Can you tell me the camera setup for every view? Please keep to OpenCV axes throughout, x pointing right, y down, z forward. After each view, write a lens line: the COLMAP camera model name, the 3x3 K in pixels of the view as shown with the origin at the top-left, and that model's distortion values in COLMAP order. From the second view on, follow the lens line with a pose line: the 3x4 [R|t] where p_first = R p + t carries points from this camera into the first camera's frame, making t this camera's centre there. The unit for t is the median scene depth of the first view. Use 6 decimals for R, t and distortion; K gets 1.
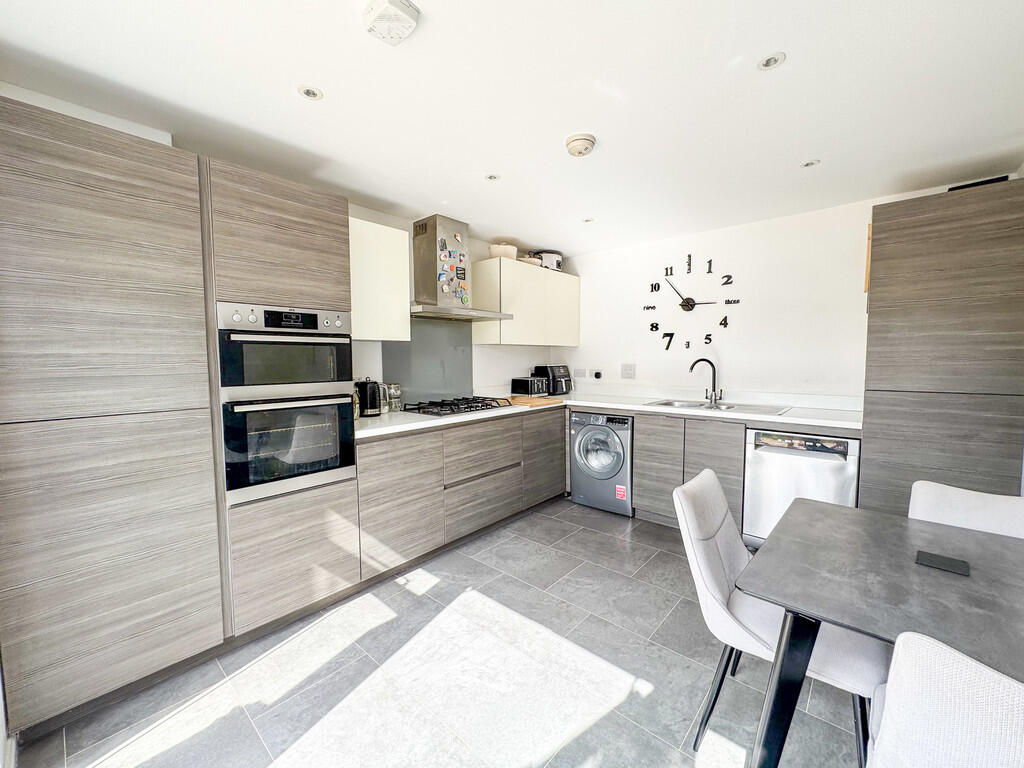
lens RADIAL K [[411.4, 0, 512.0], [0, 411.4, 384.0], [0, 0, 1]] dist [-0.000963, -0.000256]
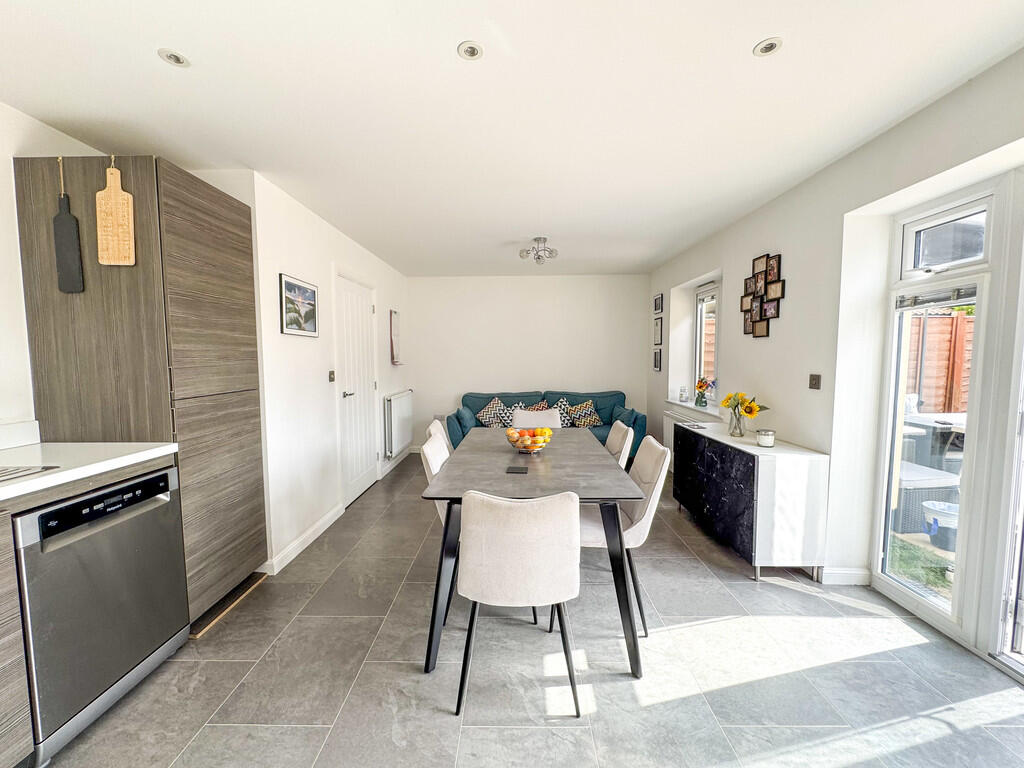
lens RADIAL K [[411.4, 0, 512.0], [0, 411.4, 384.0], [0, 0, 1]] dist [-0.000963, -0.000256]
pose [[-0.652779, -0.041374, 0.756418, -0.089962], [0.057431, 0.992931, 0.103872, -0.040617], [-0.755368, 0.111247, -0.645788, 0.708194]]
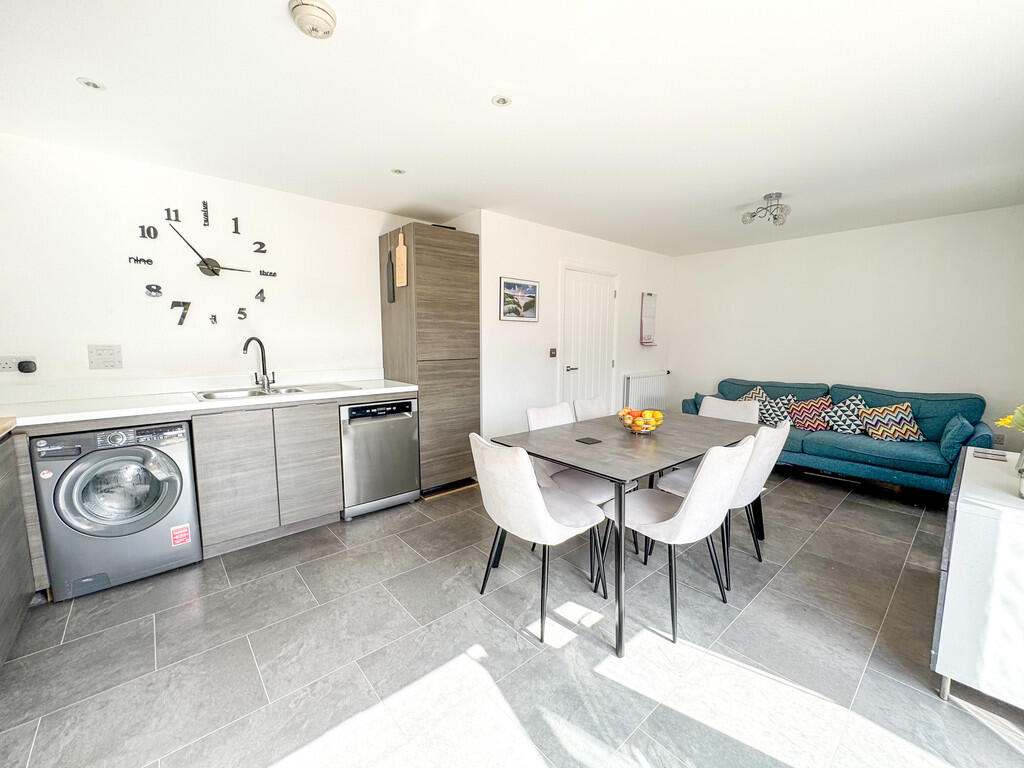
lens RADIAL K [[415.4, 0, 512.0], [0, 415.4, 384.0], [0, 0, 1]] dist [-0.002606, -0.000283]
pose [[0.130506, -0.103465, 0.986034, -0.310617], [0.059562, 0.993562, 0.096371, -0.016259], [-0.989657, 0.046153, 0.135828, 0.359696]]
